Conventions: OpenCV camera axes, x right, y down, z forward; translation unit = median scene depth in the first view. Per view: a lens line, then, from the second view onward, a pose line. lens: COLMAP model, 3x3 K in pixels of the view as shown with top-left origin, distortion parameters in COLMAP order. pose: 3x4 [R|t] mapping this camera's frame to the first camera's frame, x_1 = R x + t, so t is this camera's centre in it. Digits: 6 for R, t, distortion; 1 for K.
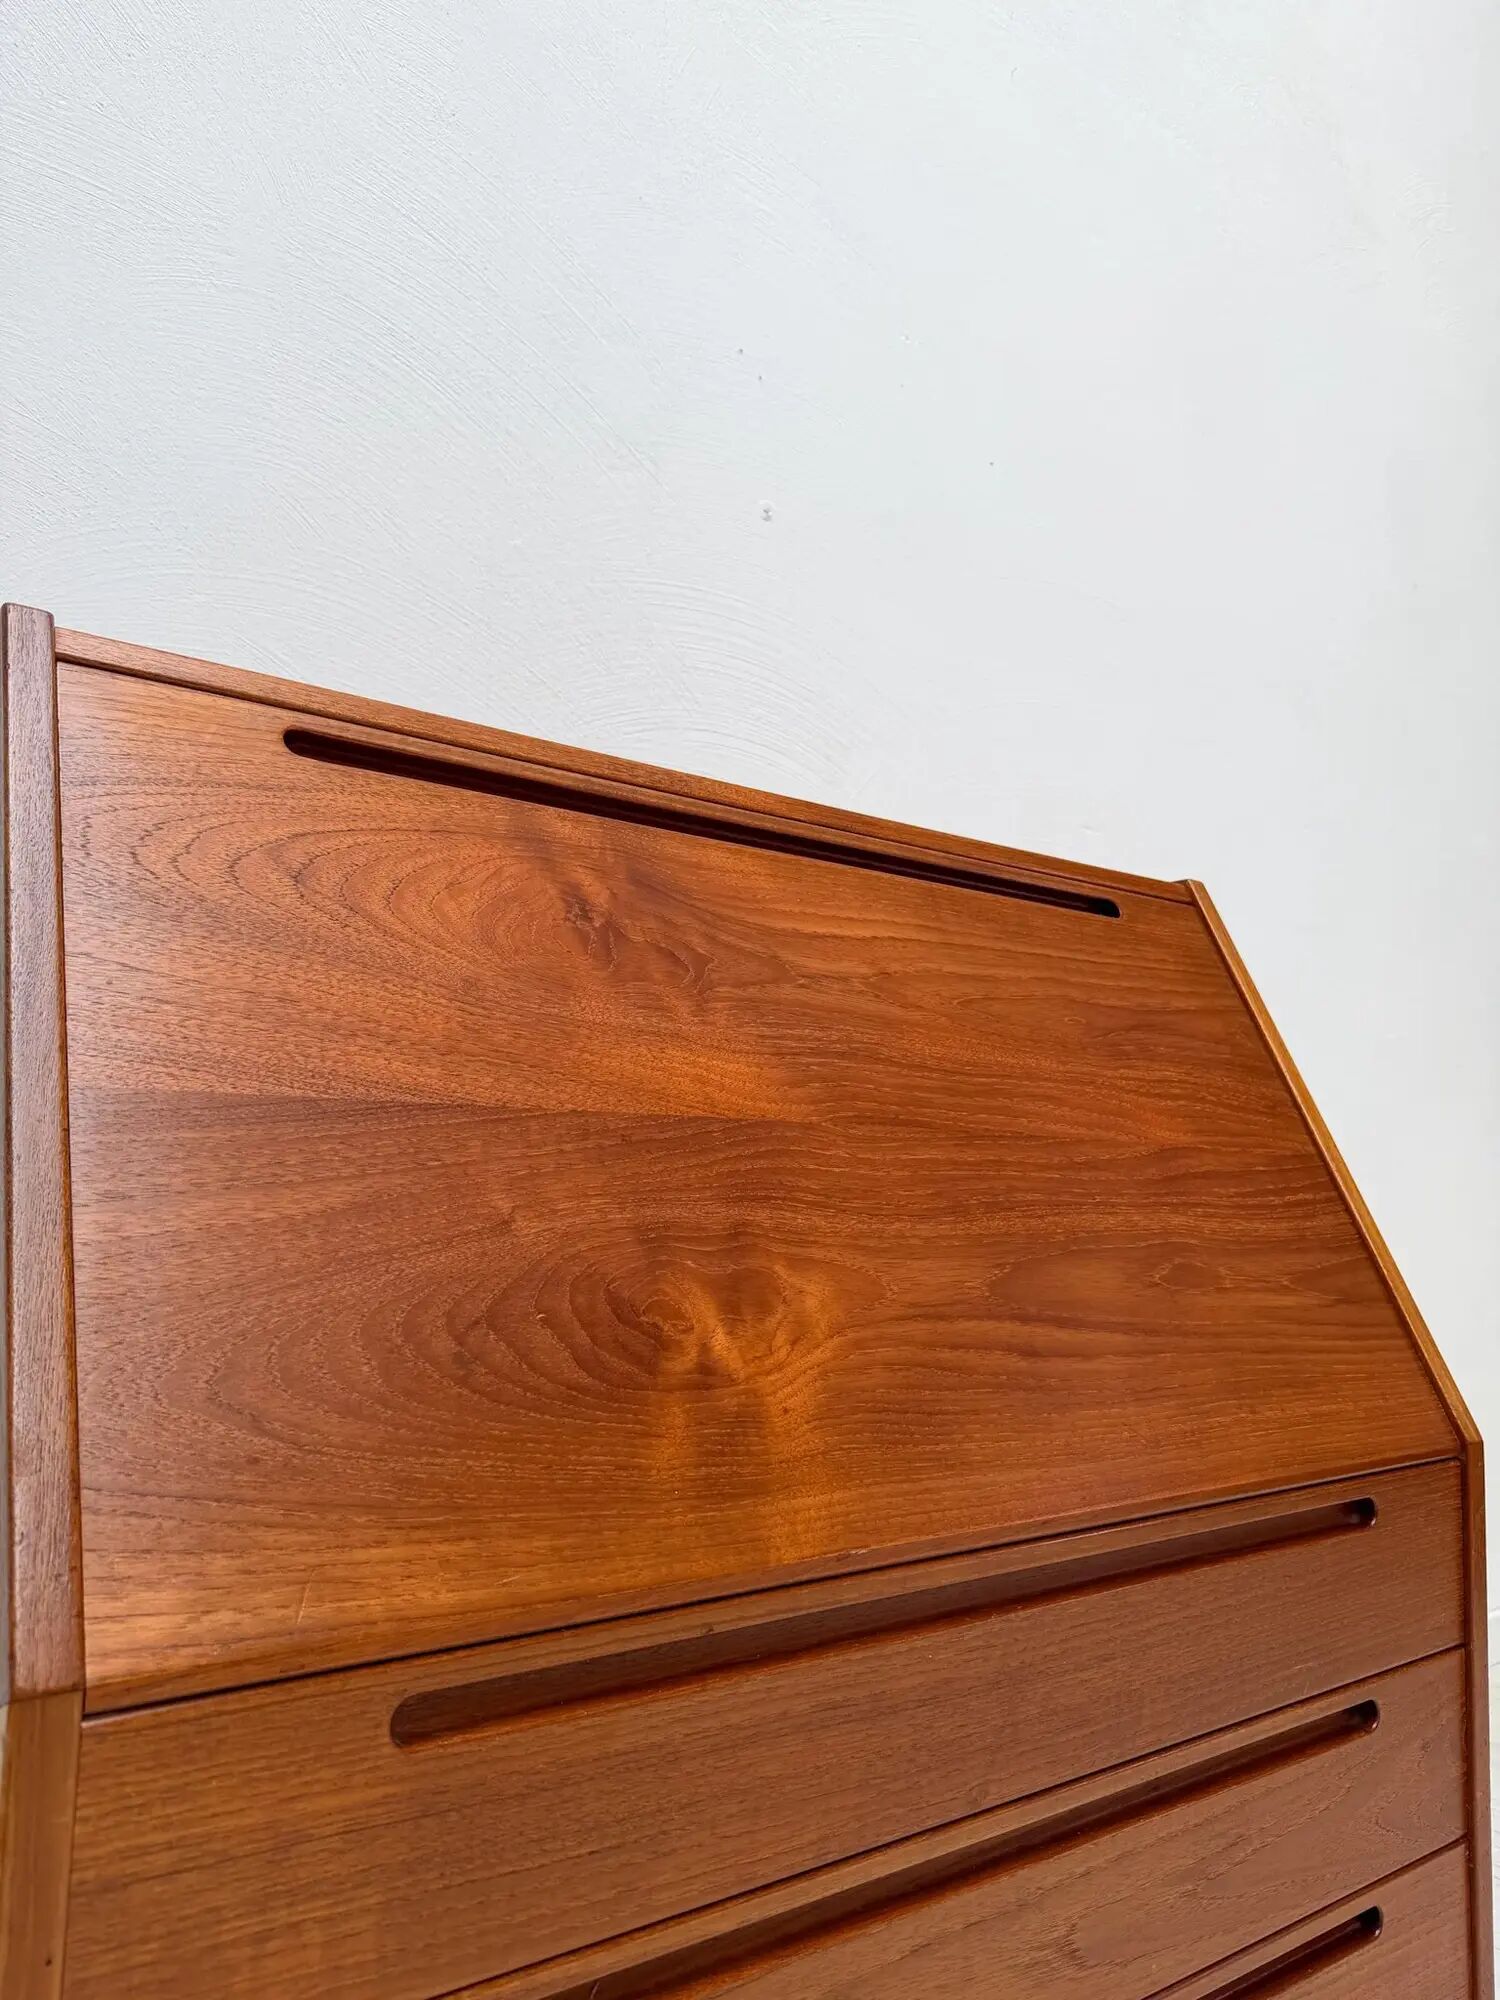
lens RADIAL K [[1412.1, 0, 751.3], [0, 1412.1, 997.0], [0, 0, 1]] dist [0.111016, -0.173950]
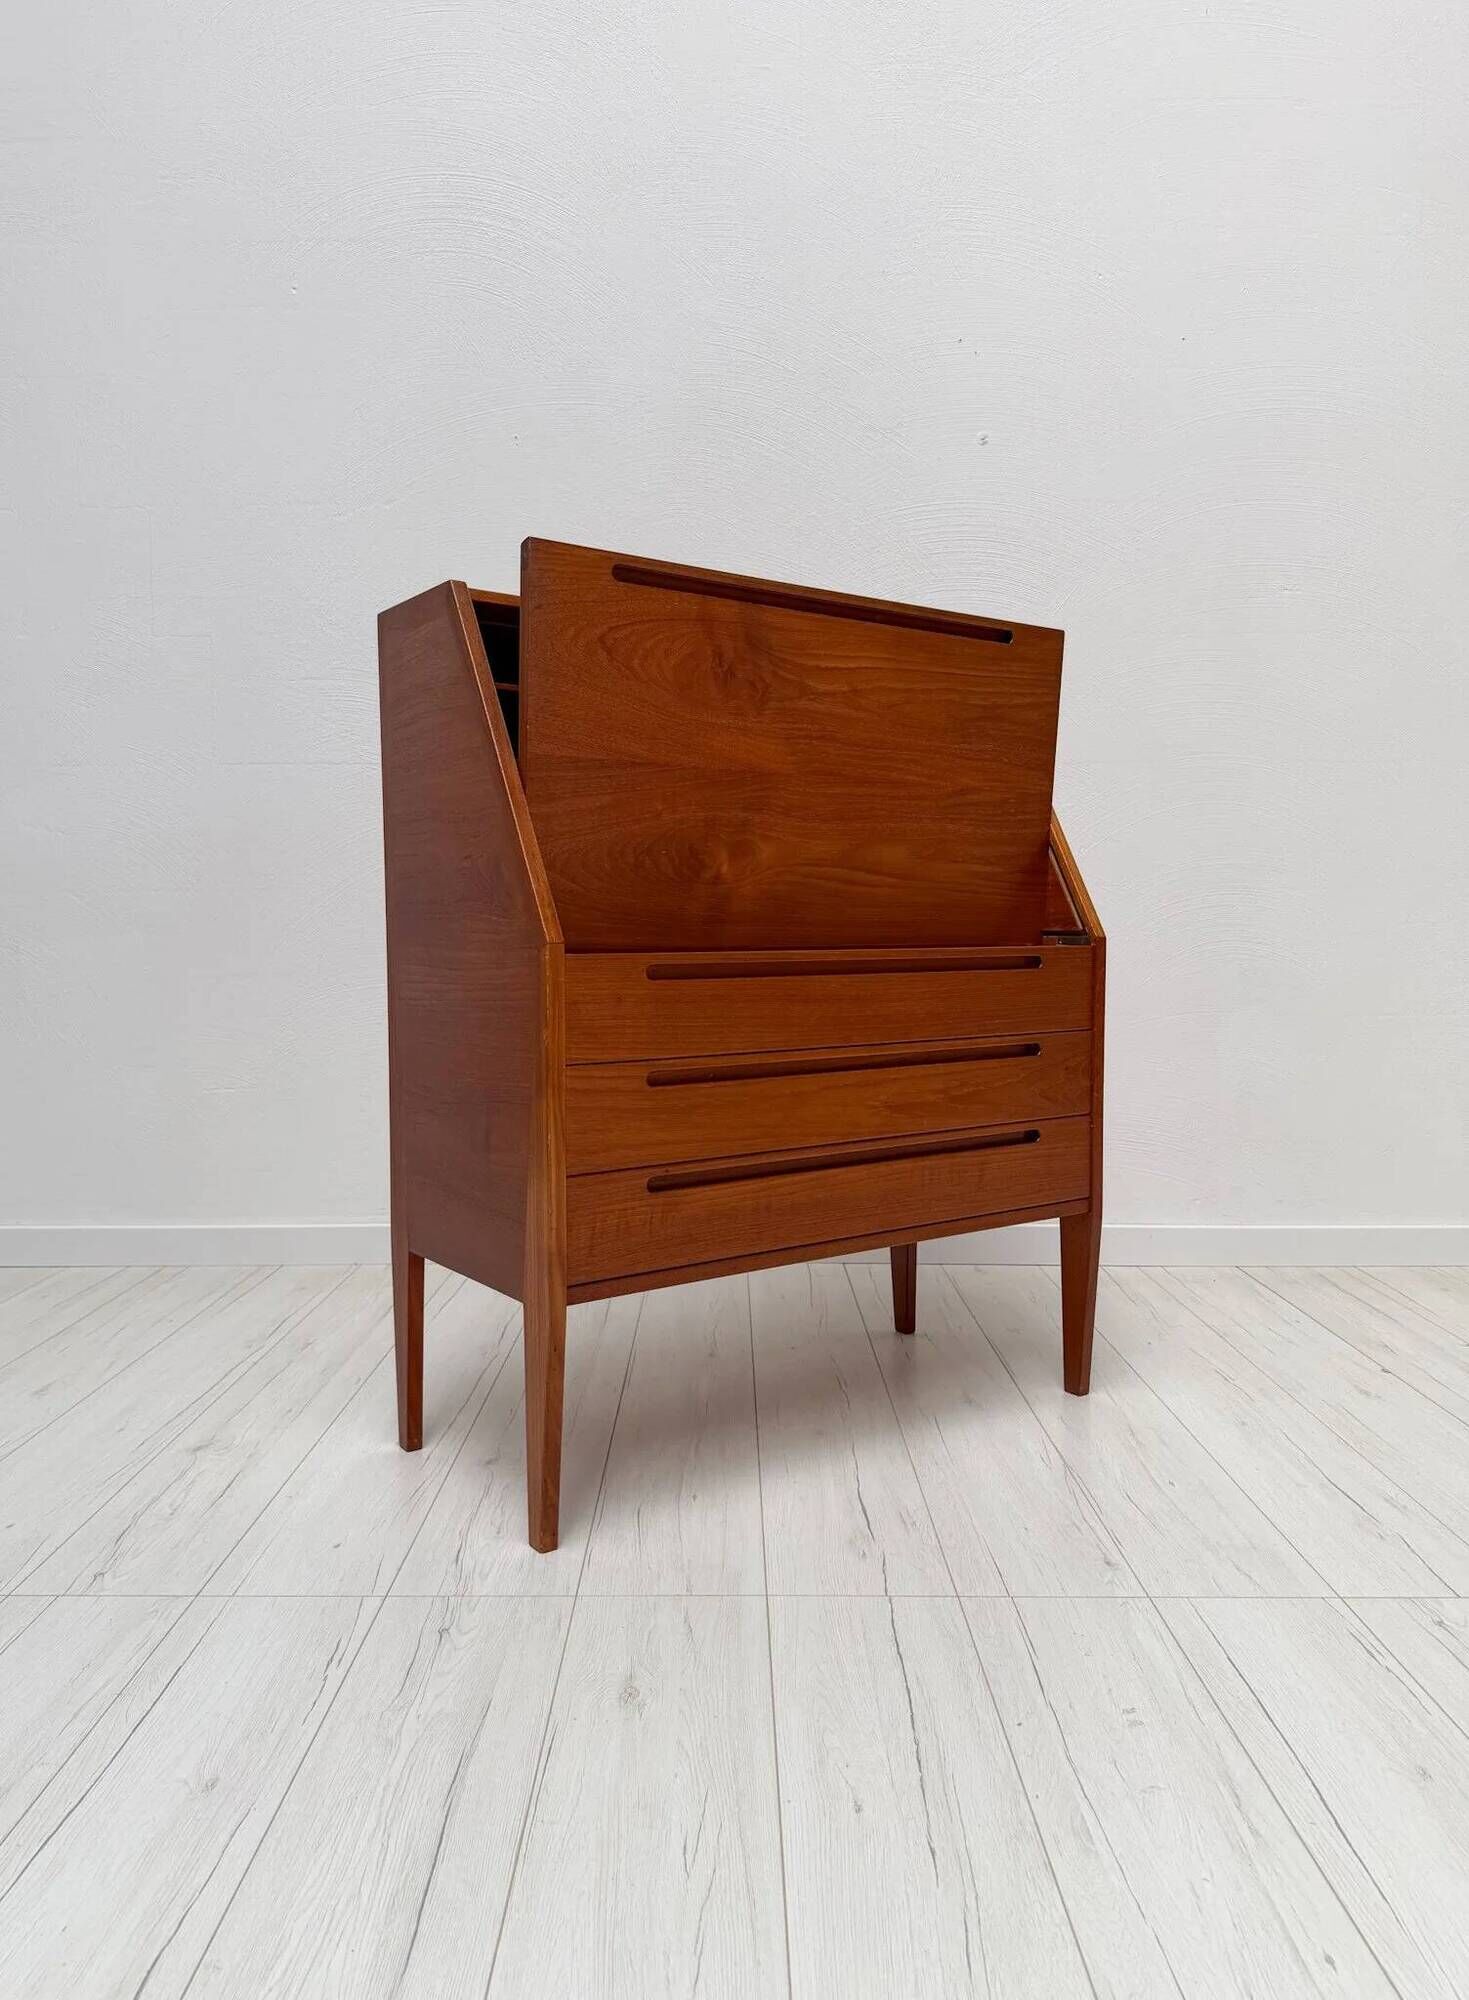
lens RADIAL K [[1419.3, 0, 726.5], [0, 1419.3, 1015.9], [0, 0, 1]] dist [0.112077, 0.000179]
pose [[0.999382, -0.031670, -0.015244, -0.020933], [0.033907, 0.982924, 0.180859, 0.031292], [0.009256, -0.181264, 0.983391, -1.370668]]
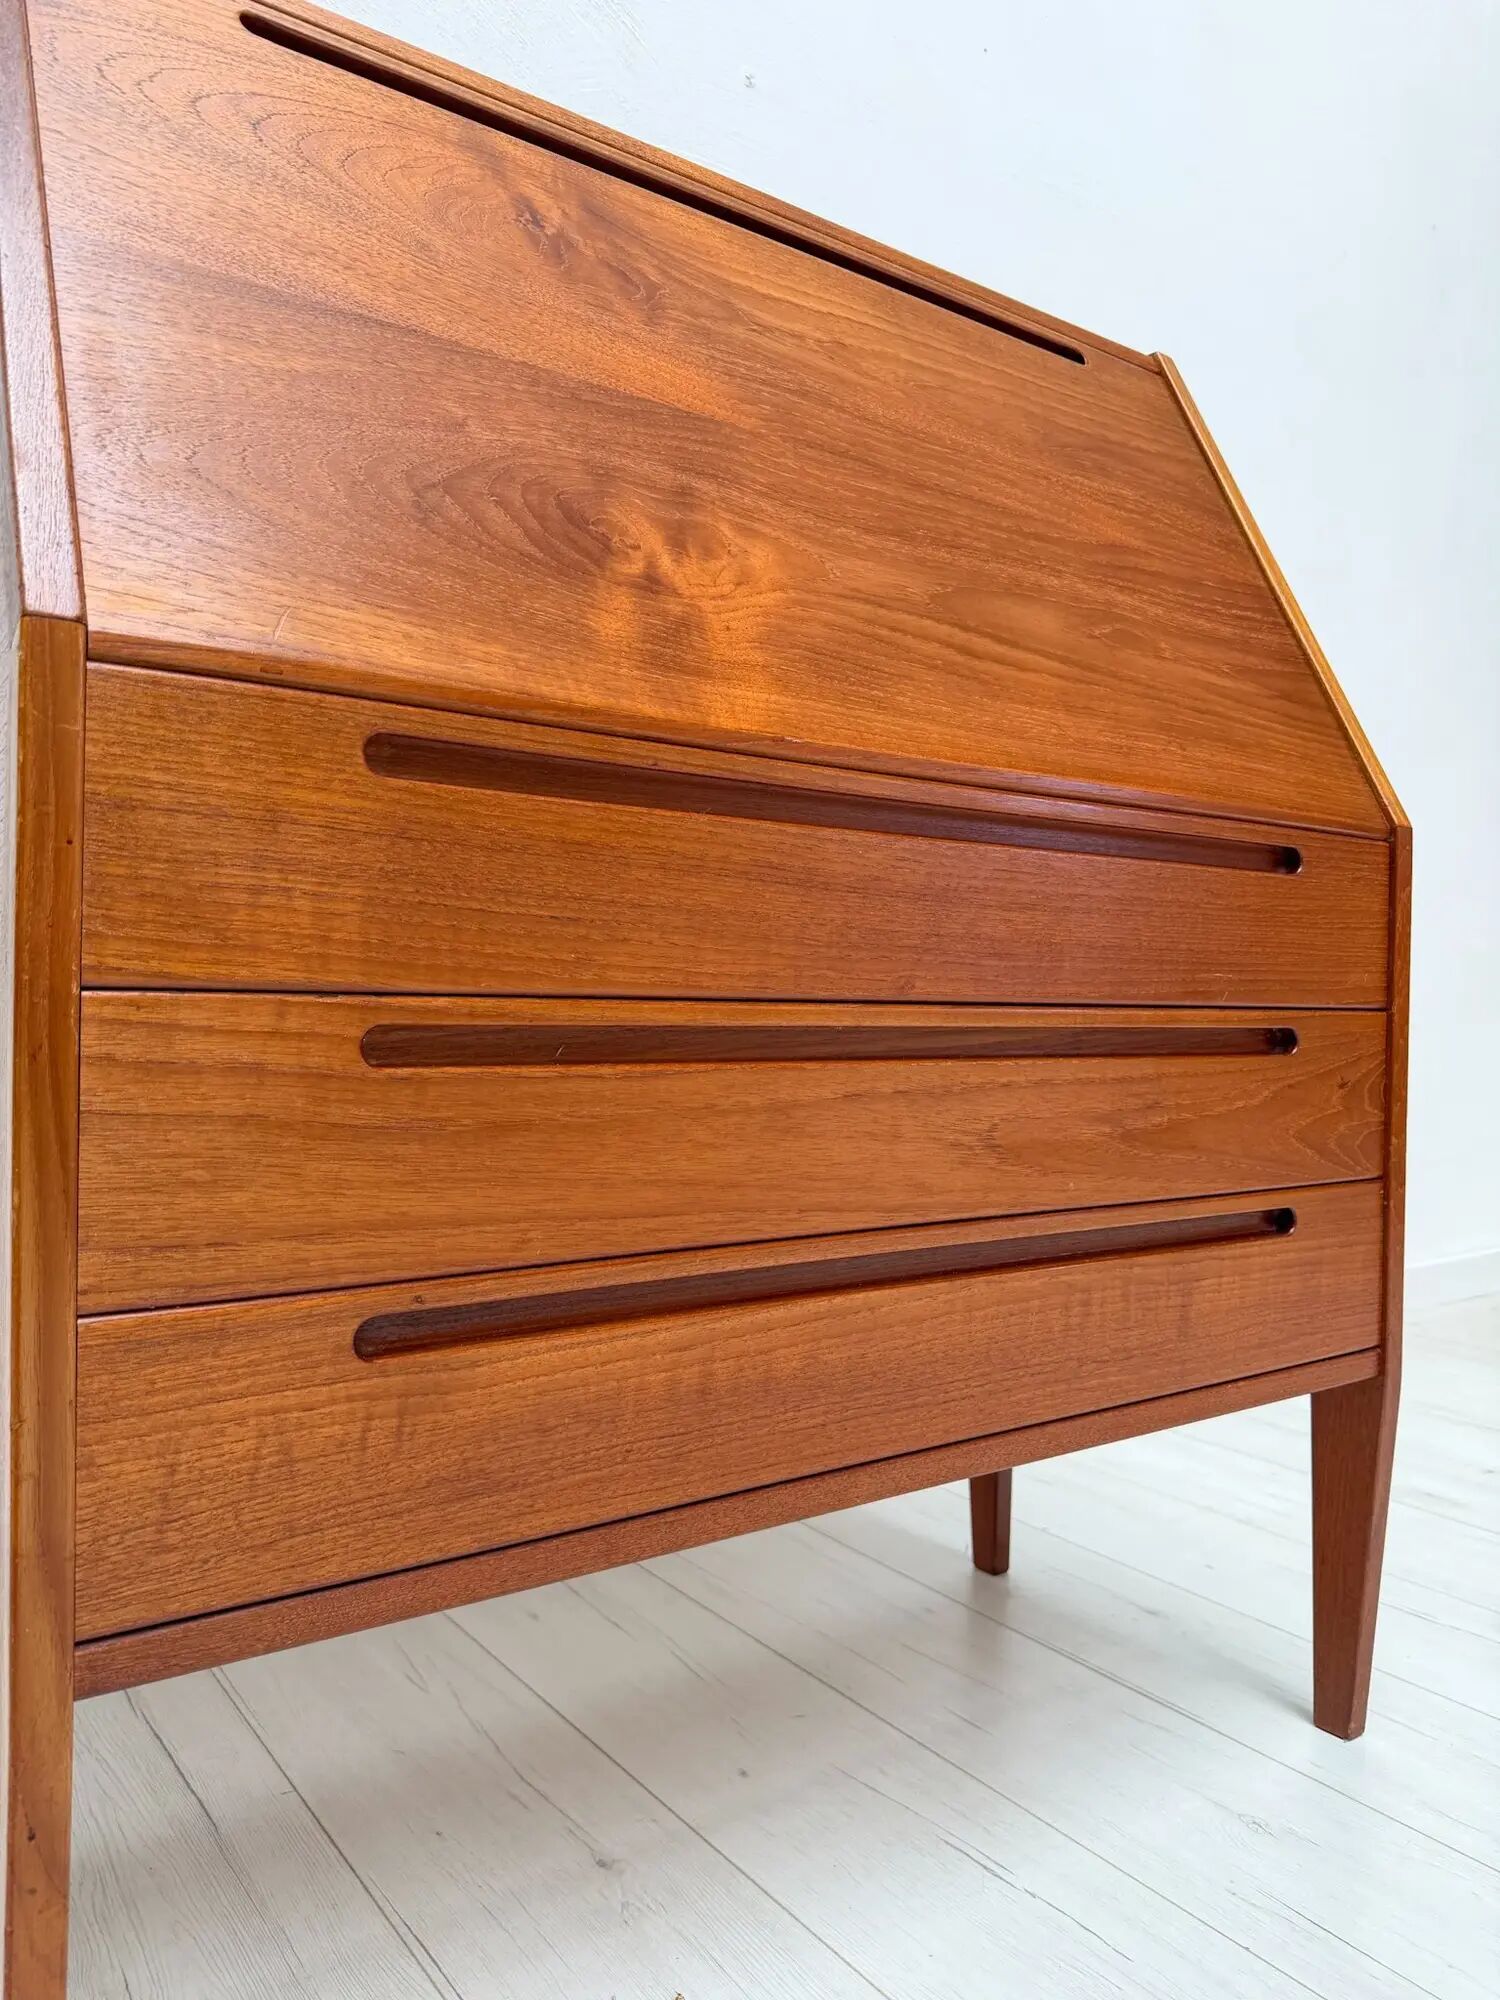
lens RADIAL K [[1412.1, 0, 751.3], [0, 1412.1, 997.0], [0, 0, 1]] dist [0.111016, -0.173950]
pose [[0.999657, -0.014726, -0.021635, 0.052811], [0.017106, 0.993303, 0.114263, 0.383482], [0.019807, -0.114594, 0.993215, -0.099692]]
